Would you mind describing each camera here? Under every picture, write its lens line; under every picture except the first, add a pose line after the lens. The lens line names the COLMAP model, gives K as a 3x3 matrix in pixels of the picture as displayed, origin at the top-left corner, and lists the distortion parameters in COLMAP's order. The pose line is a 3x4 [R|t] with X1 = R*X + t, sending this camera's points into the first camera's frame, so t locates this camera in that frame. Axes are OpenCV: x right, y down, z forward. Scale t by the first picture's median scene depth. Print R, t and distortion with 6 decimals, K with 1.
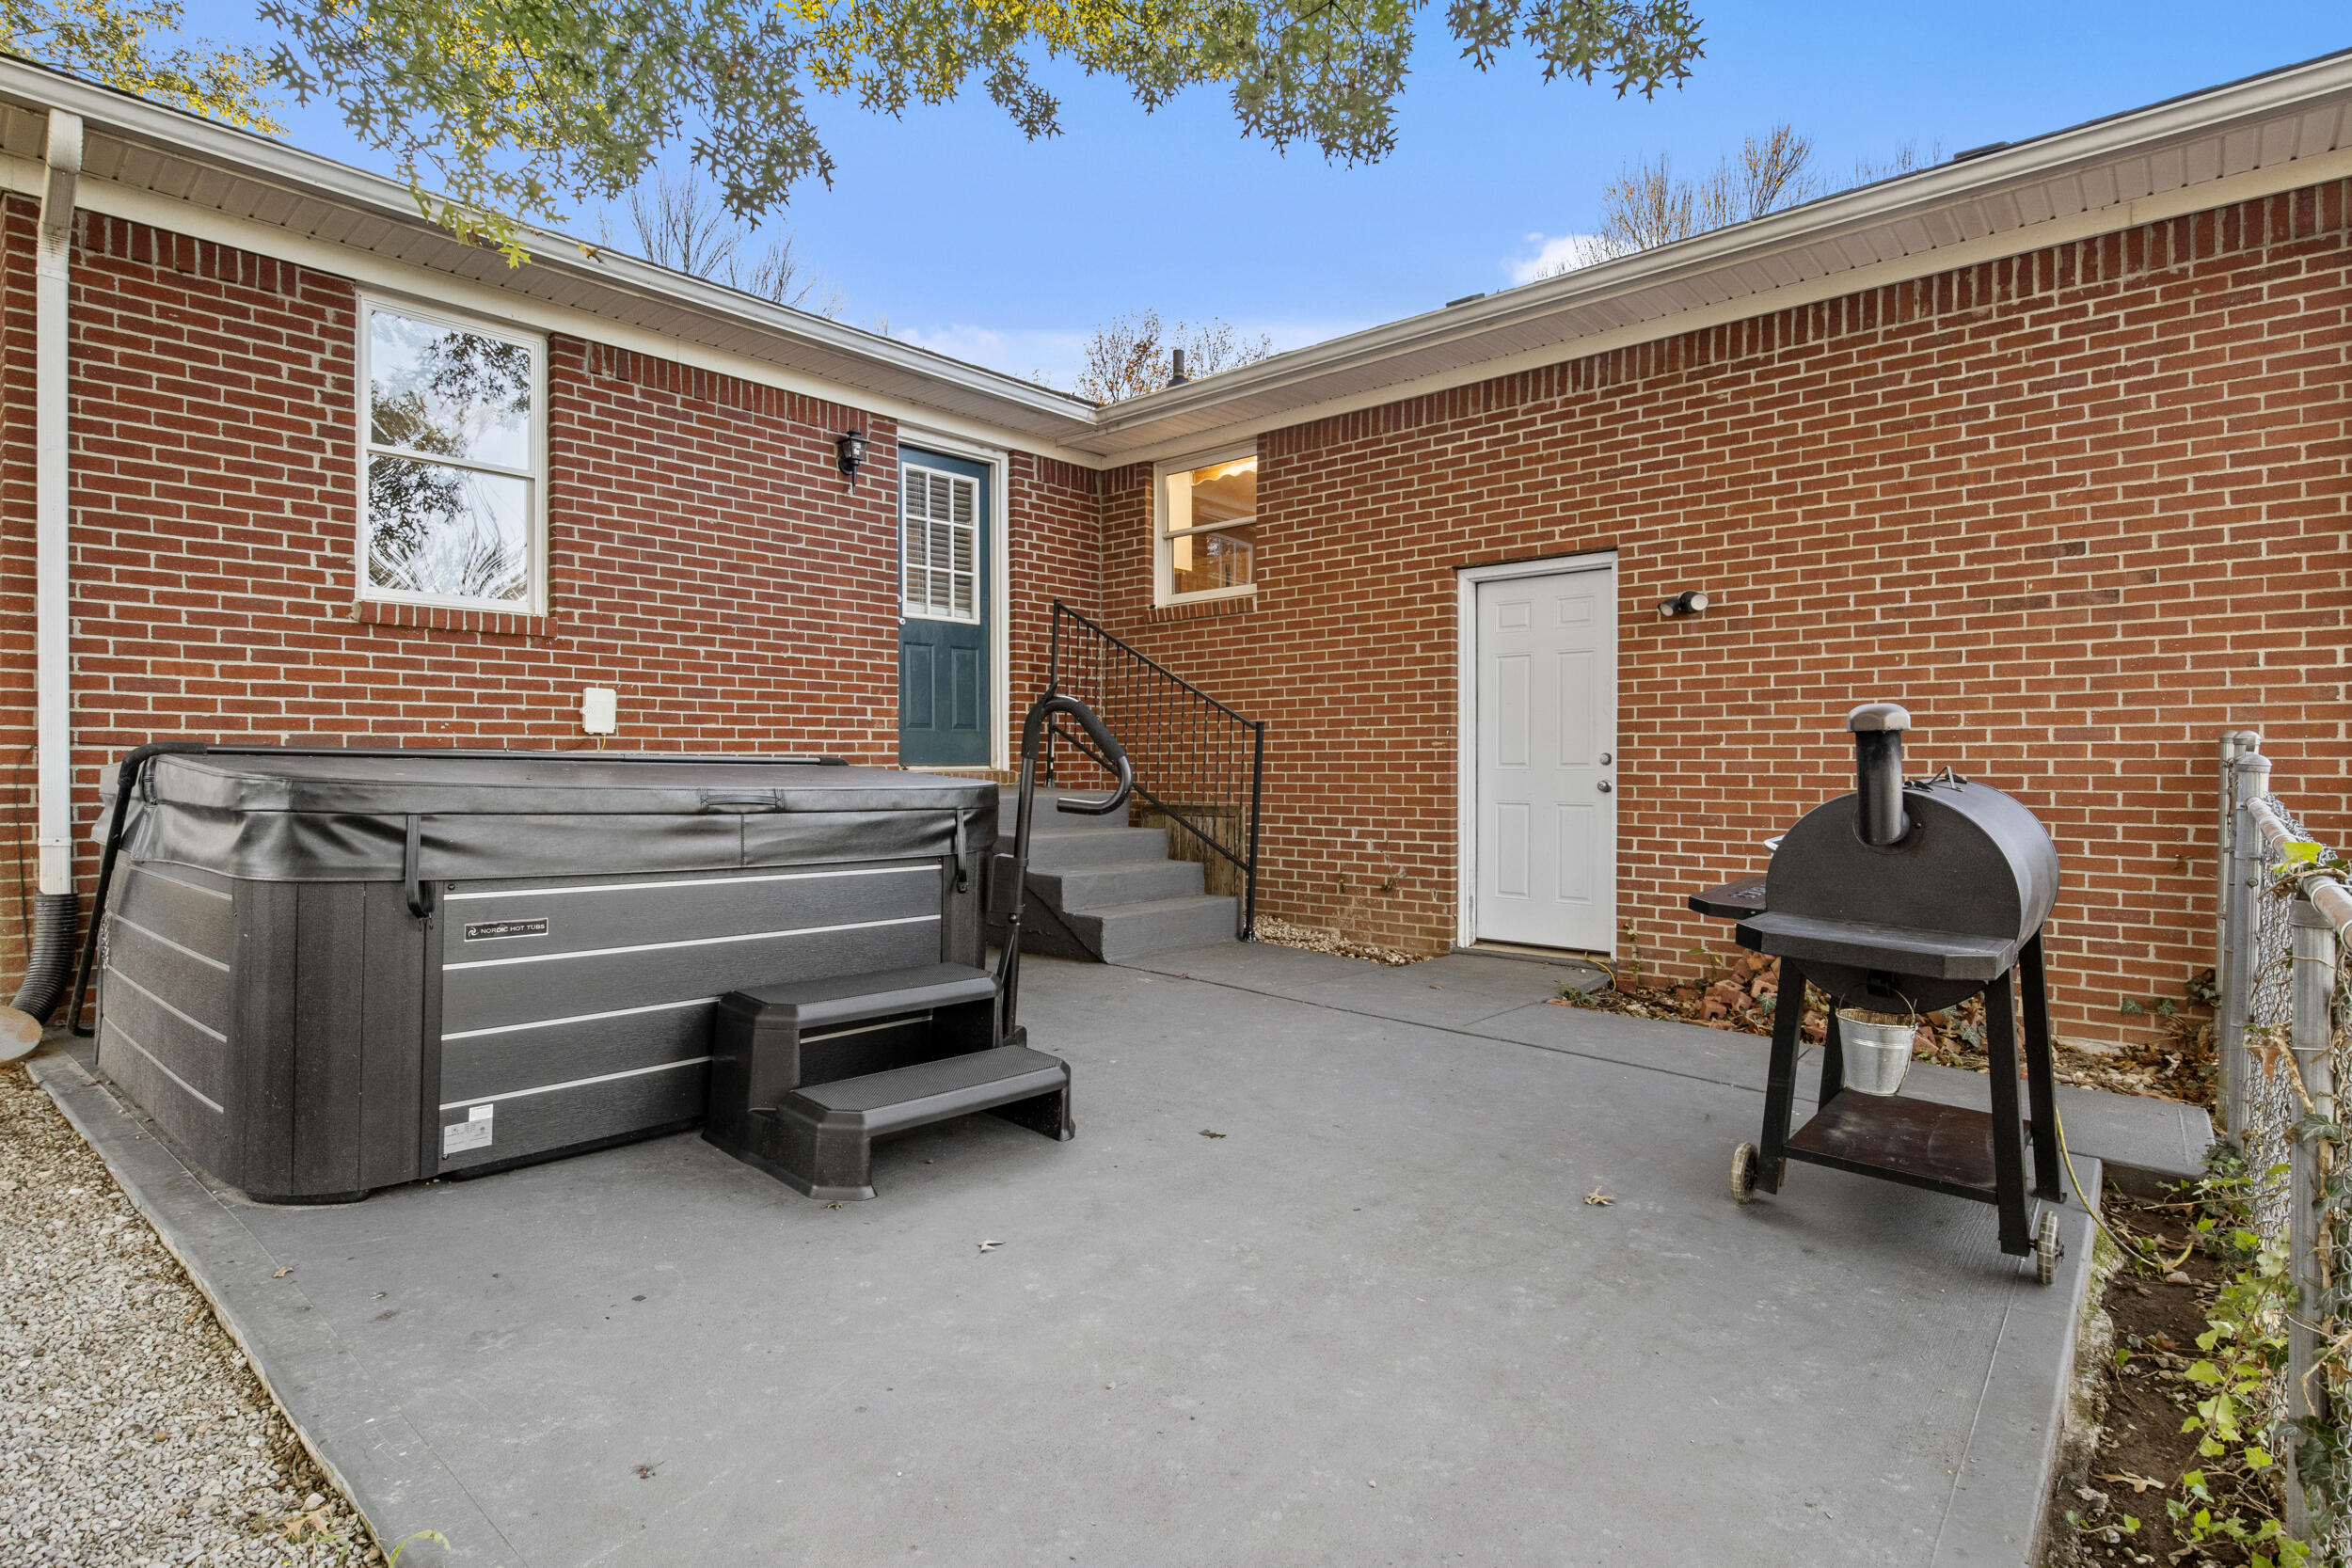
lens RADIAL K [[1178.7, 0, 1189.8], [0, 1178.7, 768.5], [0, 0, 1]] dist [-0.008130, 0.000632]
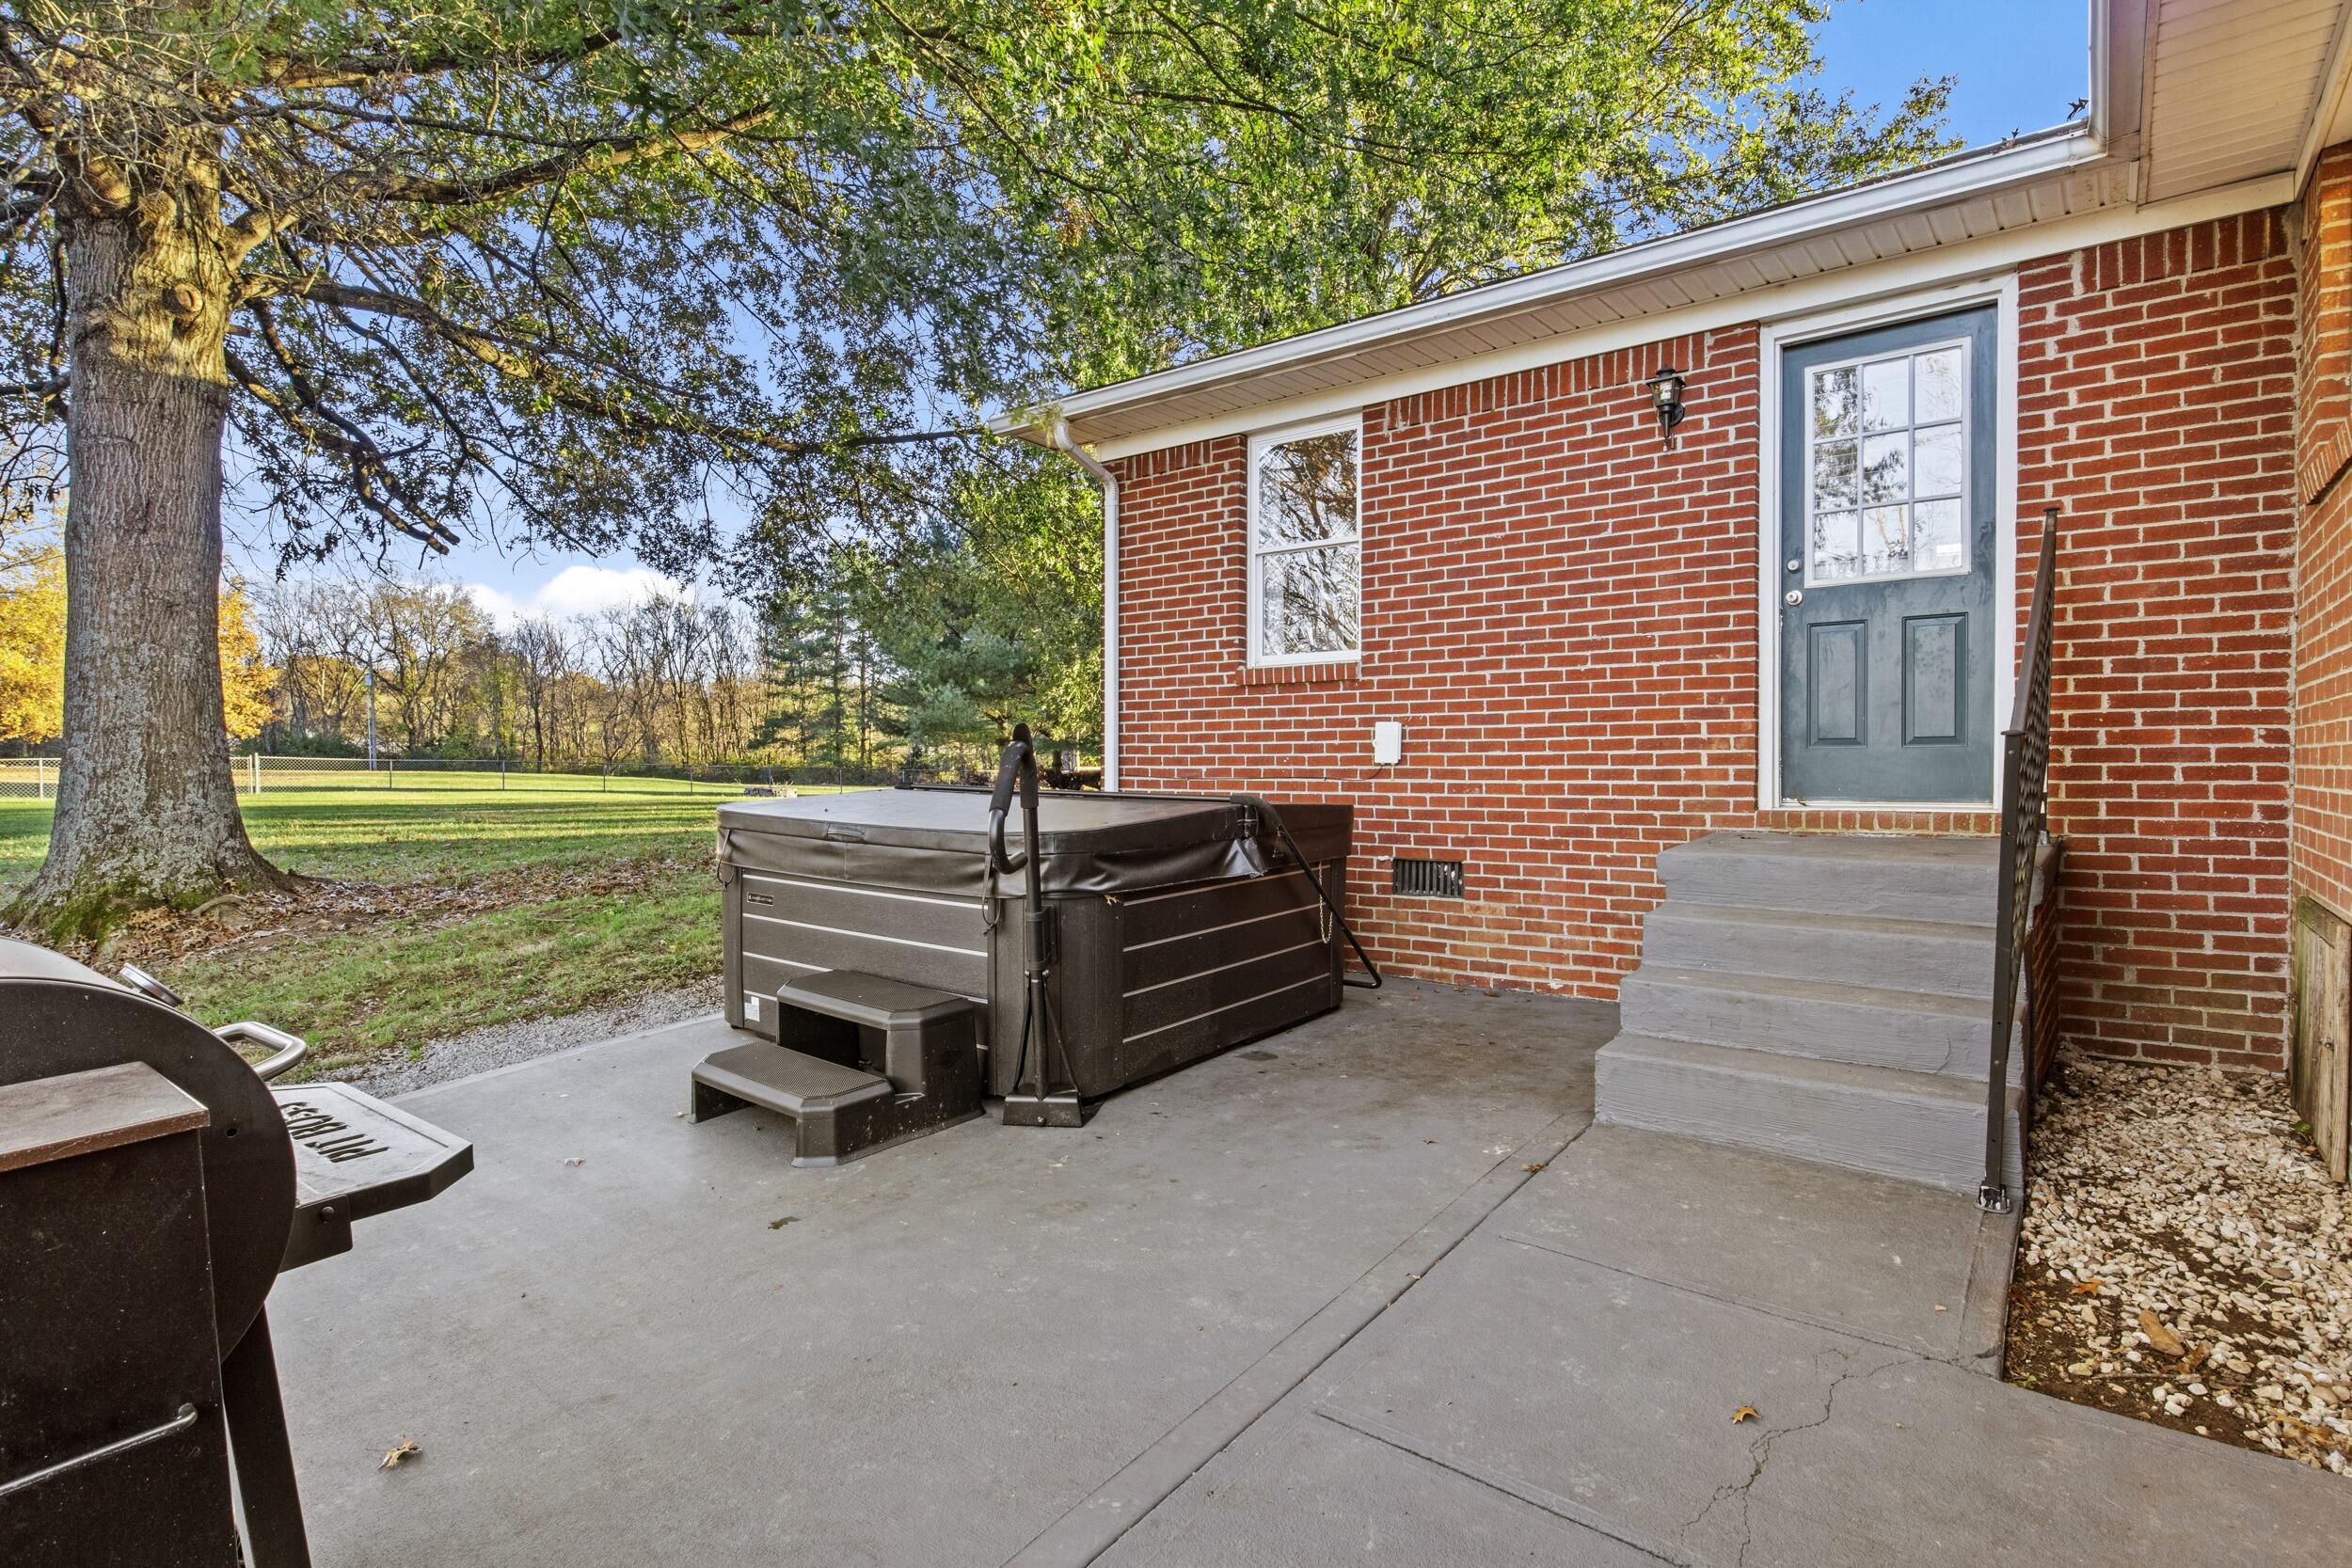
lens RADIAL K [[1178.7, 0, 1188.6], [0, 1178.7, 785.4], [0, 0, 1]] dist [-0.008130, 0.000632]
pose [[0.037899, 0.020895, -0.999063, 0.567471], [-0.001184, 0.999782, 0.020865, -0.031882], [0.999281, 0.000392, 0.037916, 0.767781]]
